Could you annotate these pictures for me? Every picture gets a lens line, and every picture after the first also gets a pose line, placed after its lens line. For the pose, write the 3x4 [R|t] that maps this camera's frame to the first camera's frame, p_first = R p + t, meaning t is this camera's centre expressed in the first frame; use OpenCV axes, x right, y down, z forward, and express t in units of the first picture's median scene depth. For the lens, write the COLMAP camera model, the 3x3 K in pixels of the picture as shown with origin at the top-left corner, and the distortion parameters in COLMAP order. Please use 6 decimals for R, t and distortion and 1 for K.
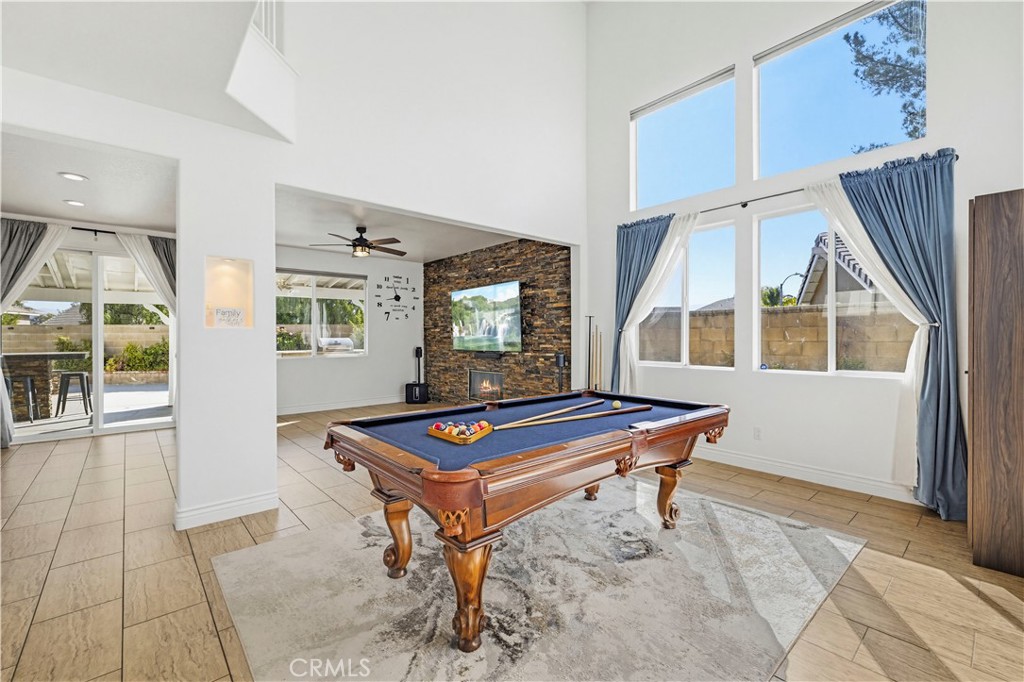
lens RADIAL K [[440.6, 0, 512.0], [0, 440.6, 341.0], [0, 0, 1]] dist [0.000140, -0.000002]
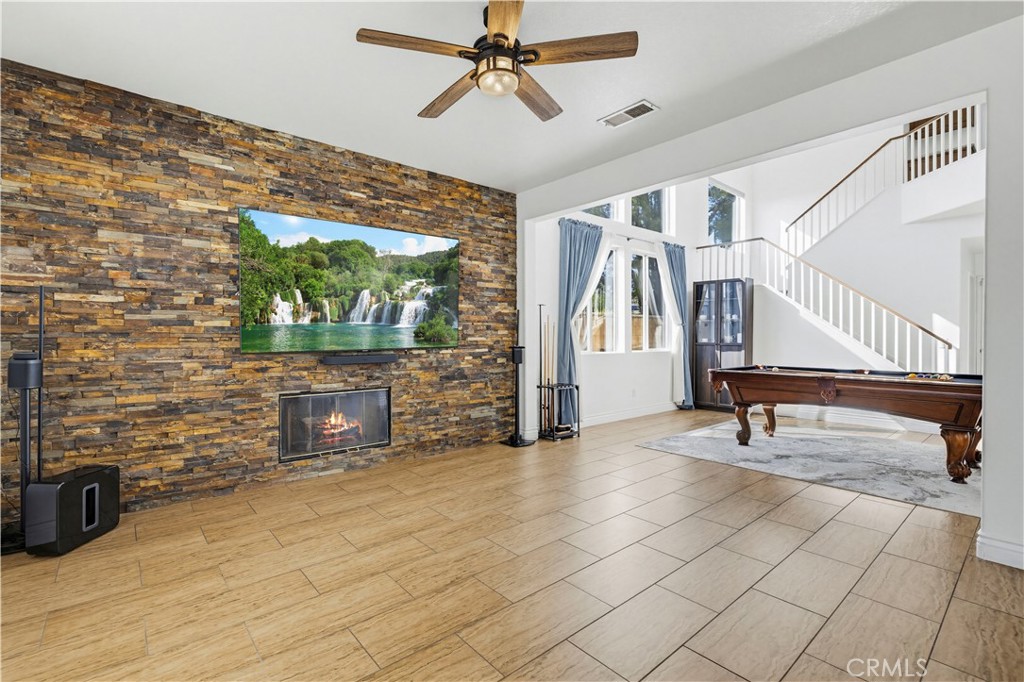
lens RADIAL K [[465.8, 0, 512.0], [0, 465.8, 341.0], [0, 0, 1]] dist [-0.001353, -0.000091]
pose [[0.005579, -0.007225, 0.999958, -0.659268], [0.009226, 0.999932, 0.007174, 0.009342], [-0.999942, 0.009186, 0.005645, 0.888937]]
